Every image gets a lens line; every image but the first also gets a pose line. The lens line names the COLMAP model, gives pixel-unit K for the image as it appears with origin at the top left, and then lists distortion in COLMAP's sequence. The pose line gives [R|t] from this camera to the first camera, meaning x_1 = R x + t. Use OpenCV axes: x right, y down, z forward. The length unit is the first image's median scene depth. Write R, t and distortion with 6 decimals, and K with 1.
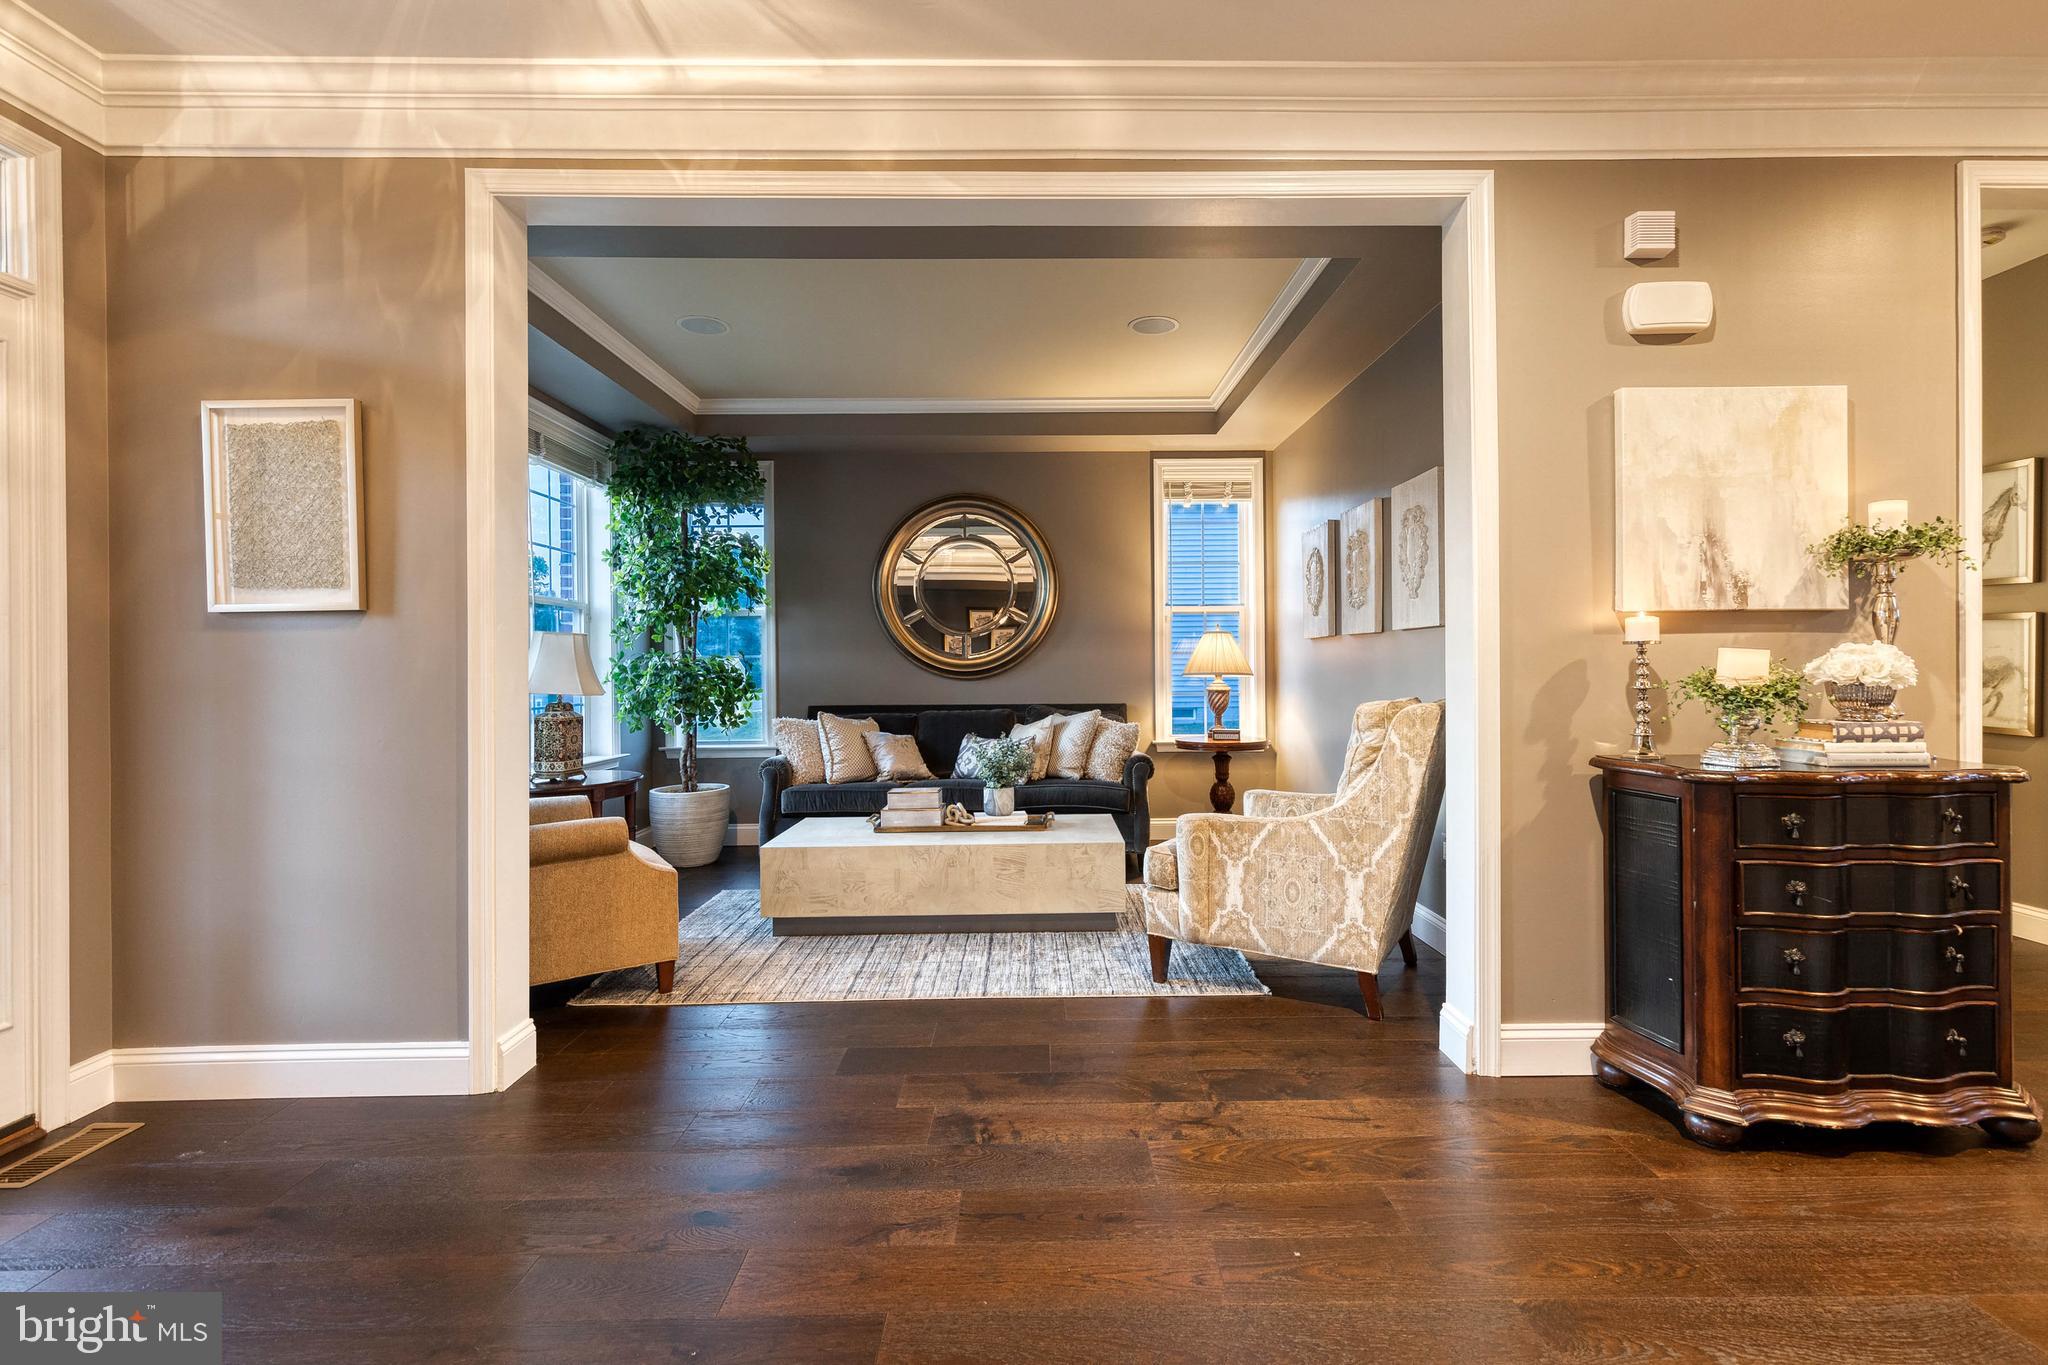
lens RADIAL K [[936.1, 0, 1041.3], [0, 936.1, 680.9], [0, 0, 1]] dist [0.009247, -0.001016]
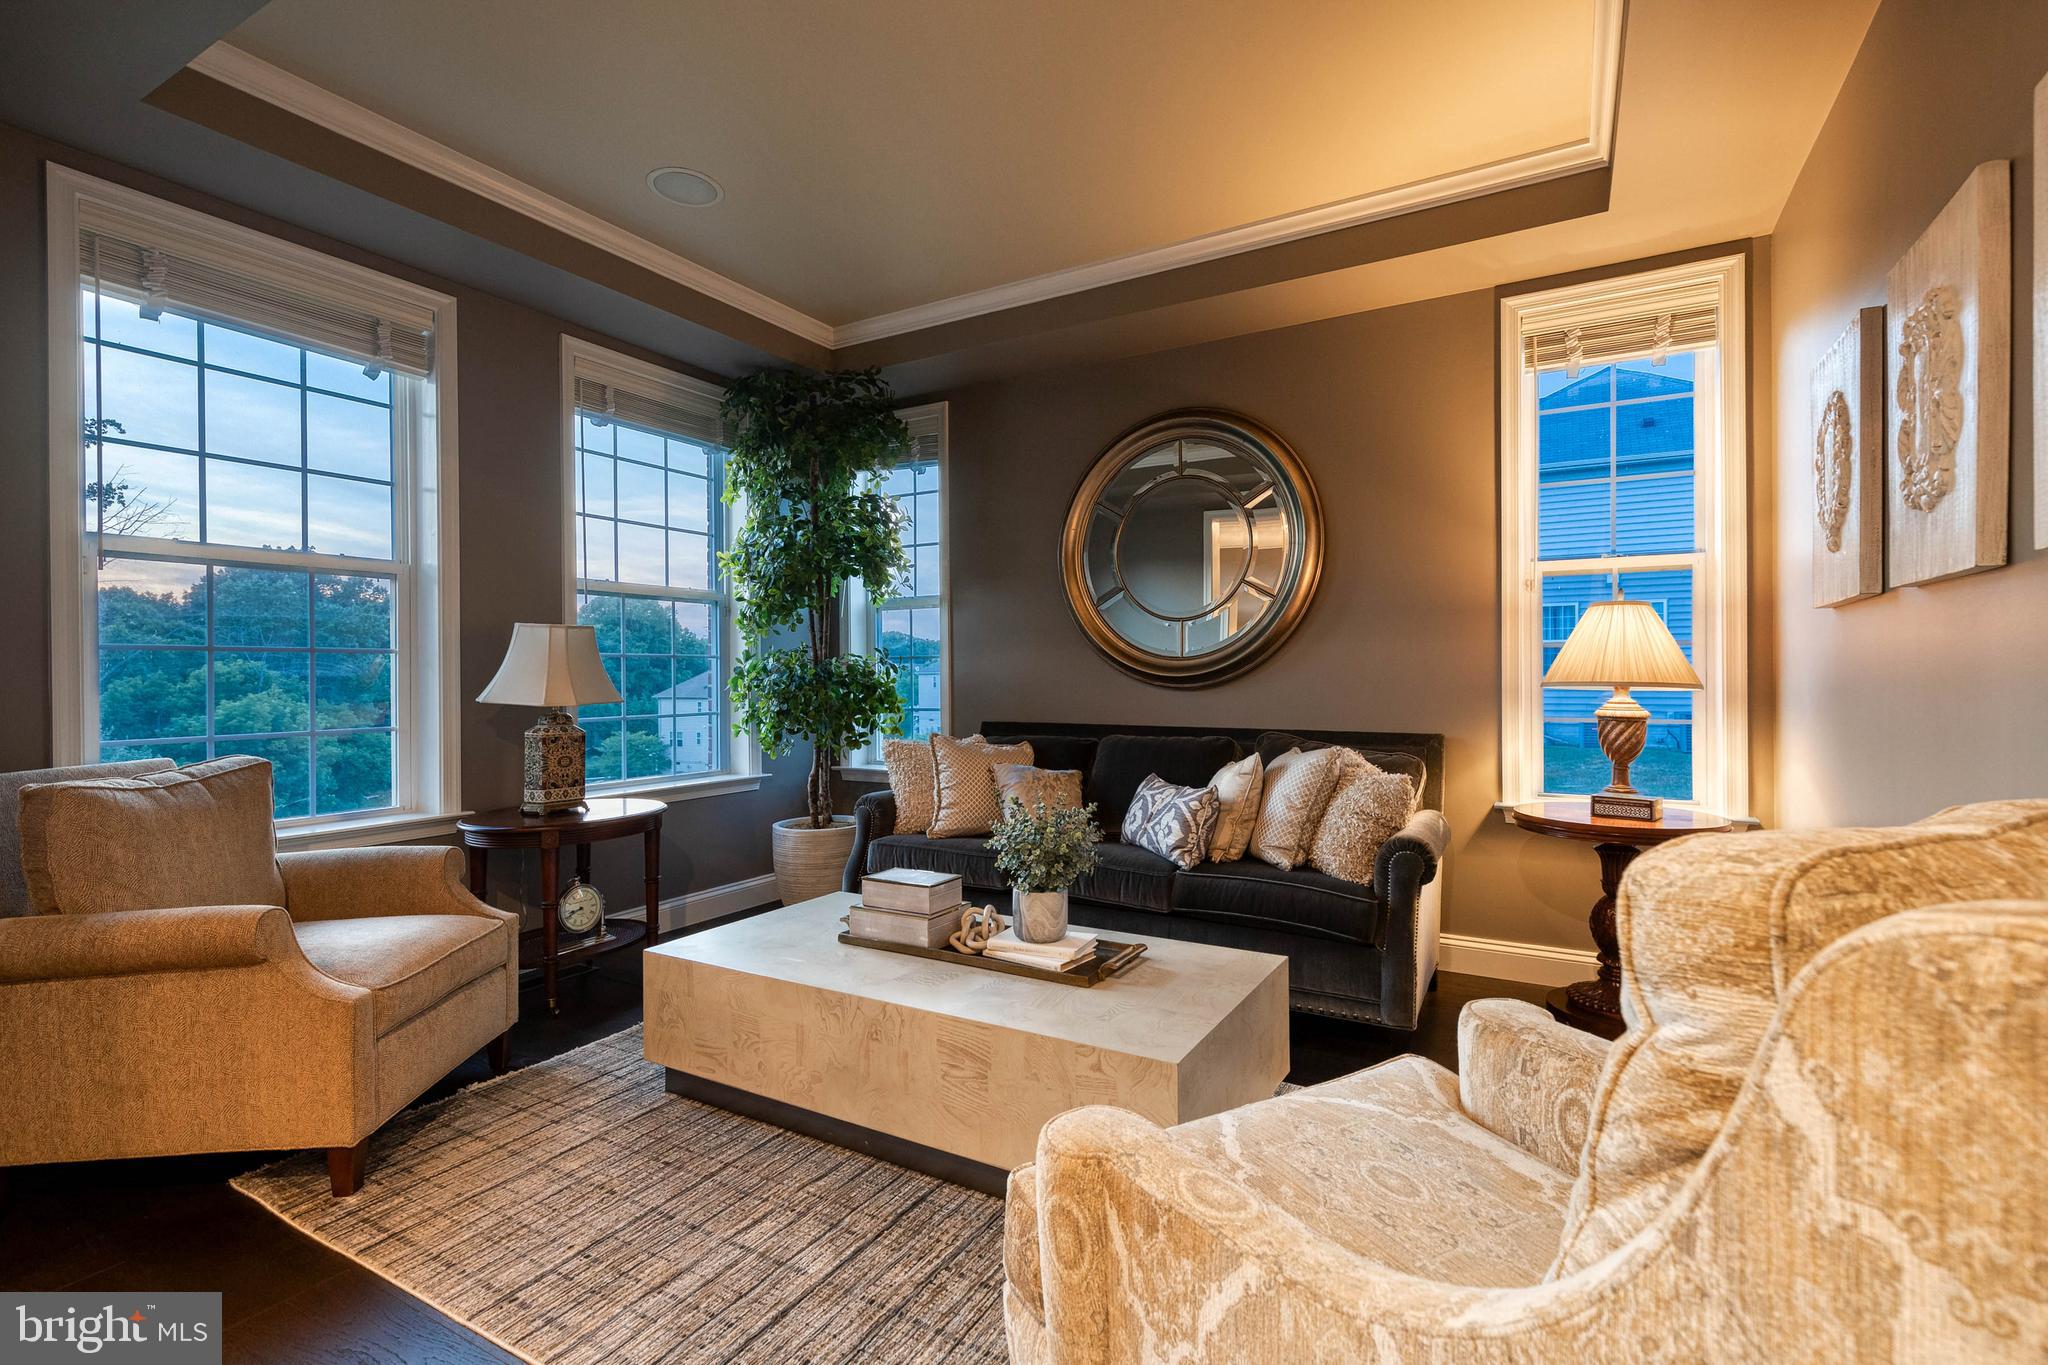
lens RADIAL K [[936.1, 0, 1041.3], [0, 936.1, 680.9], [0, 0, 1]] dist [0.009247, -0.001016]
pose [[0.865449, 0.008322, -0.500928, 0.188979], [-0.010841, 0.999939, -0.002118, -0.005278], [0.500879, 0.007264, 0.865487, 0.433479]]
